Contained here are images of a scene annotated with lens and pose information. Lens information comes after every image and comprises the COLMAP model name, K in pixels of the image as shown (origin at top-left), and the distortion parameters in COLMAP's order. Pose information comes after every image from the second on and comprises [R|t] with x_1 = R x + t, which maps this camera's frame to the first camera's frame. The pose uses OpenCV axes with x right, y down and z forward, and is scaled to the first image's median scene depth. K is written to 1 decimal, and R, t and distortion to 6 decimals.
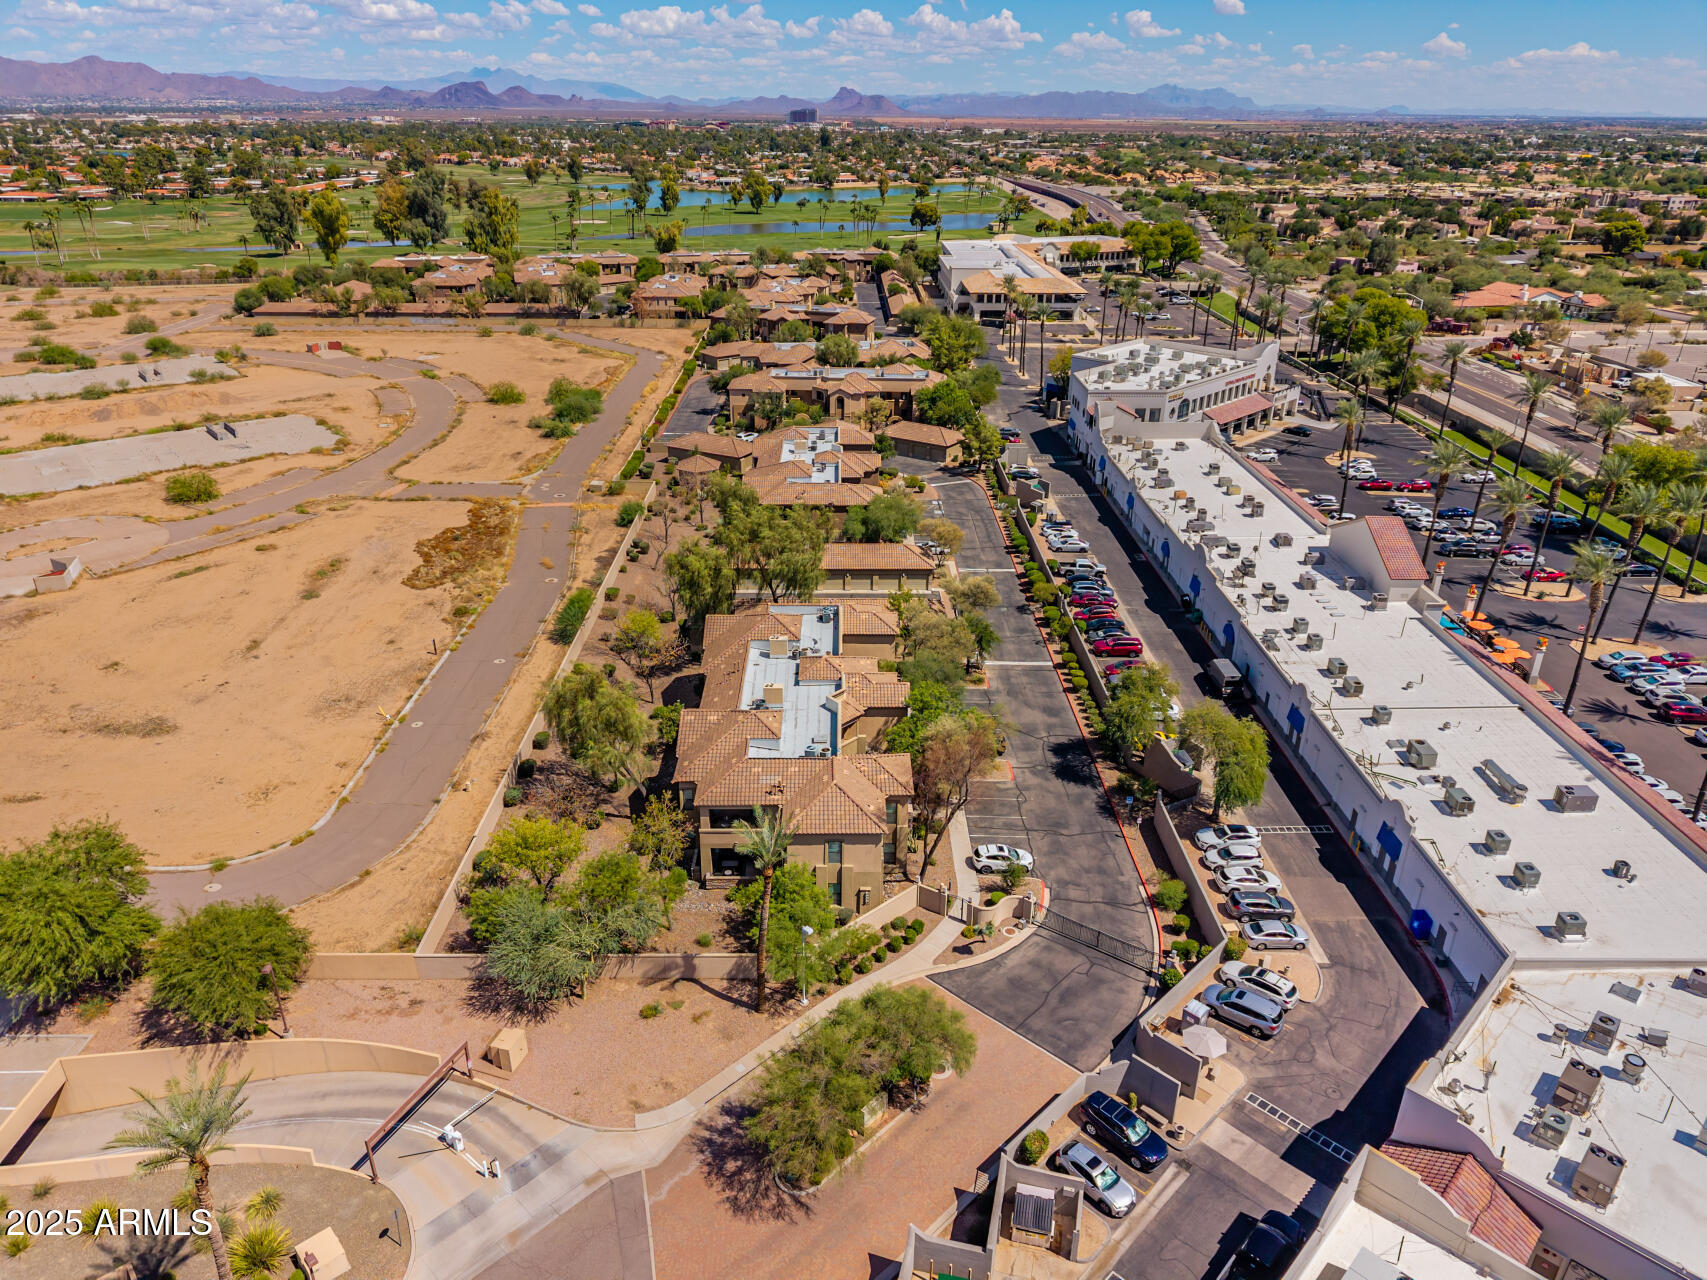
lens RADIAL K [[1143.7, 0, 826.1], [0, 1143.7, 638.6], [0, 0, 1]] dist [0.008572, -0.005248]
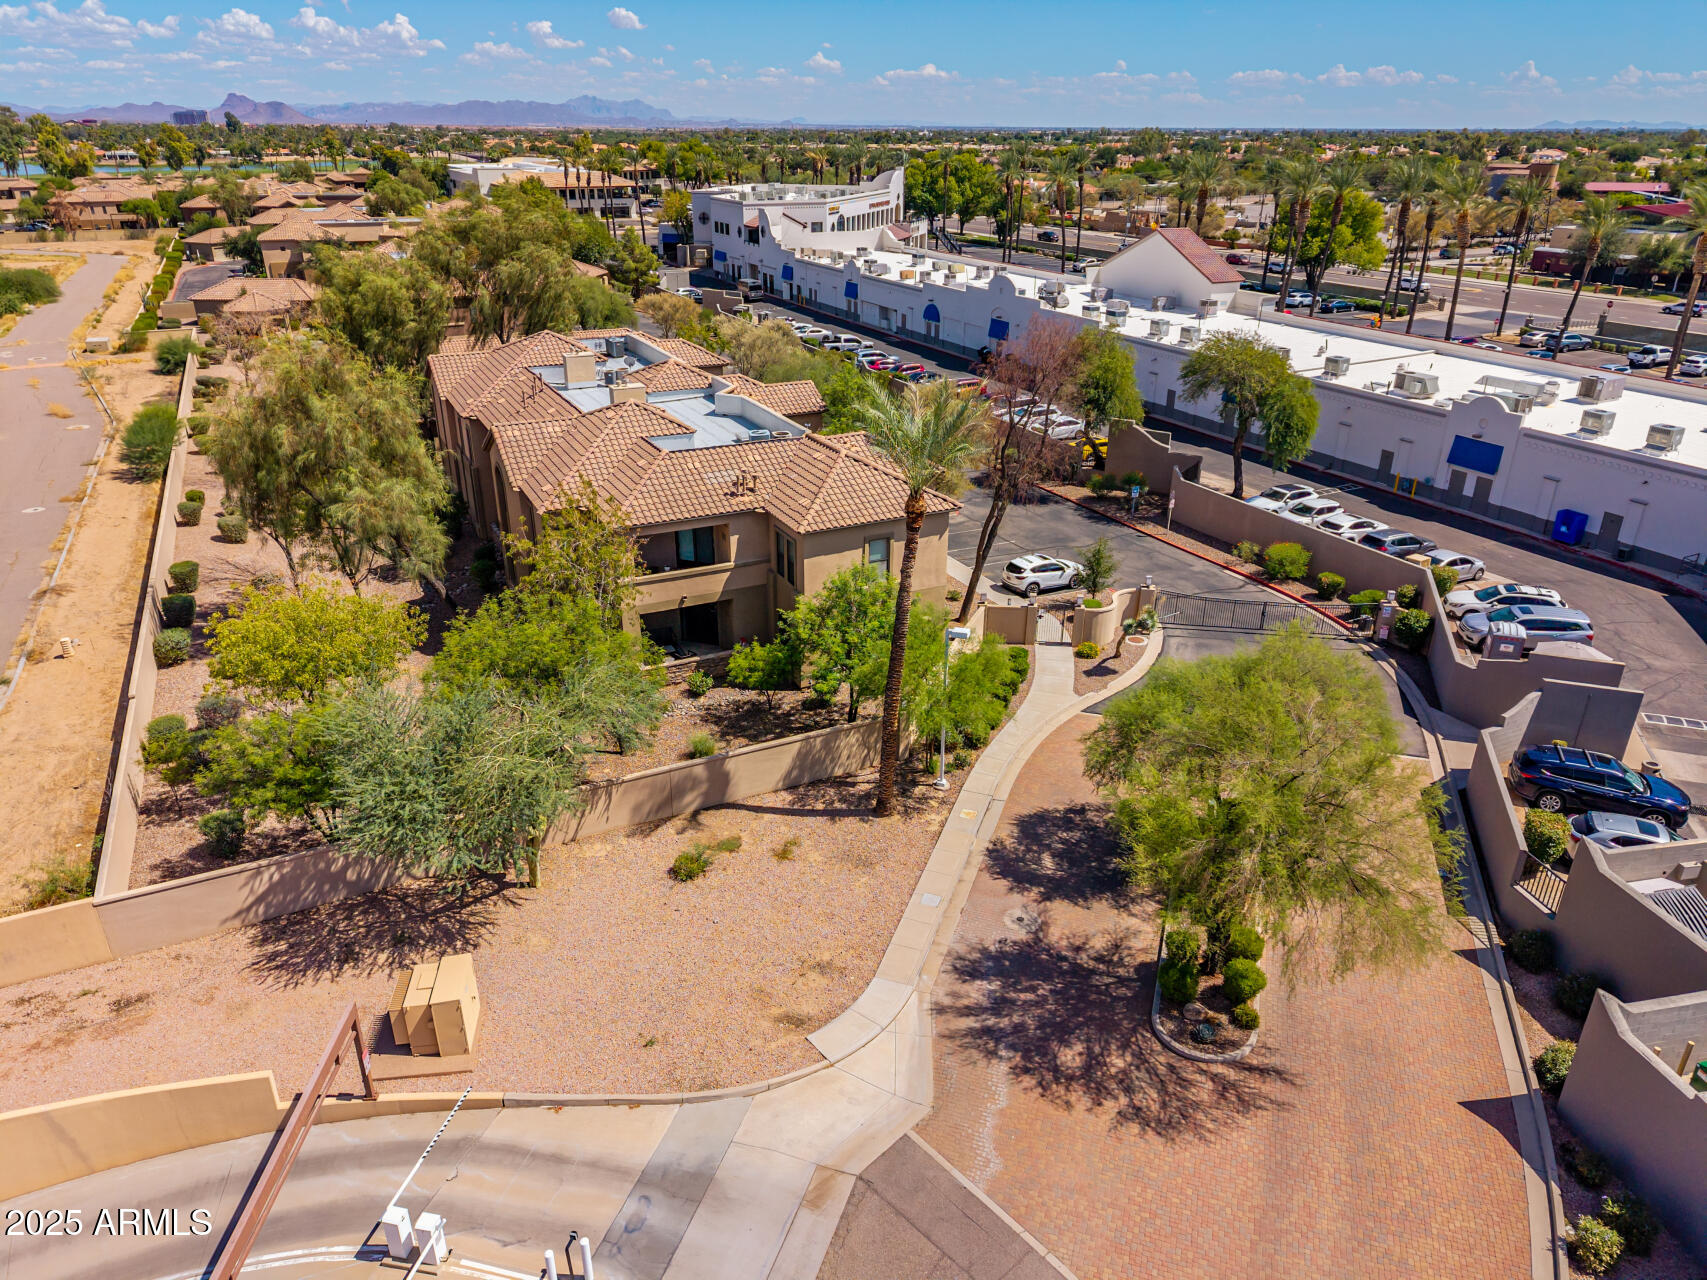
lens RADIAL K [[1143.7, 0, 826.1], [0, 1143.7, 638.6], [0, 0, 1]] dist [0.008572, -0.005248]
pose [[0.898230, -0.172893, 0.404092, -0.273241], [0.177857, 0.983725, 0.025546, 0.219498], [-0.401932, 0.048925, 0.914361, 0.504521]]
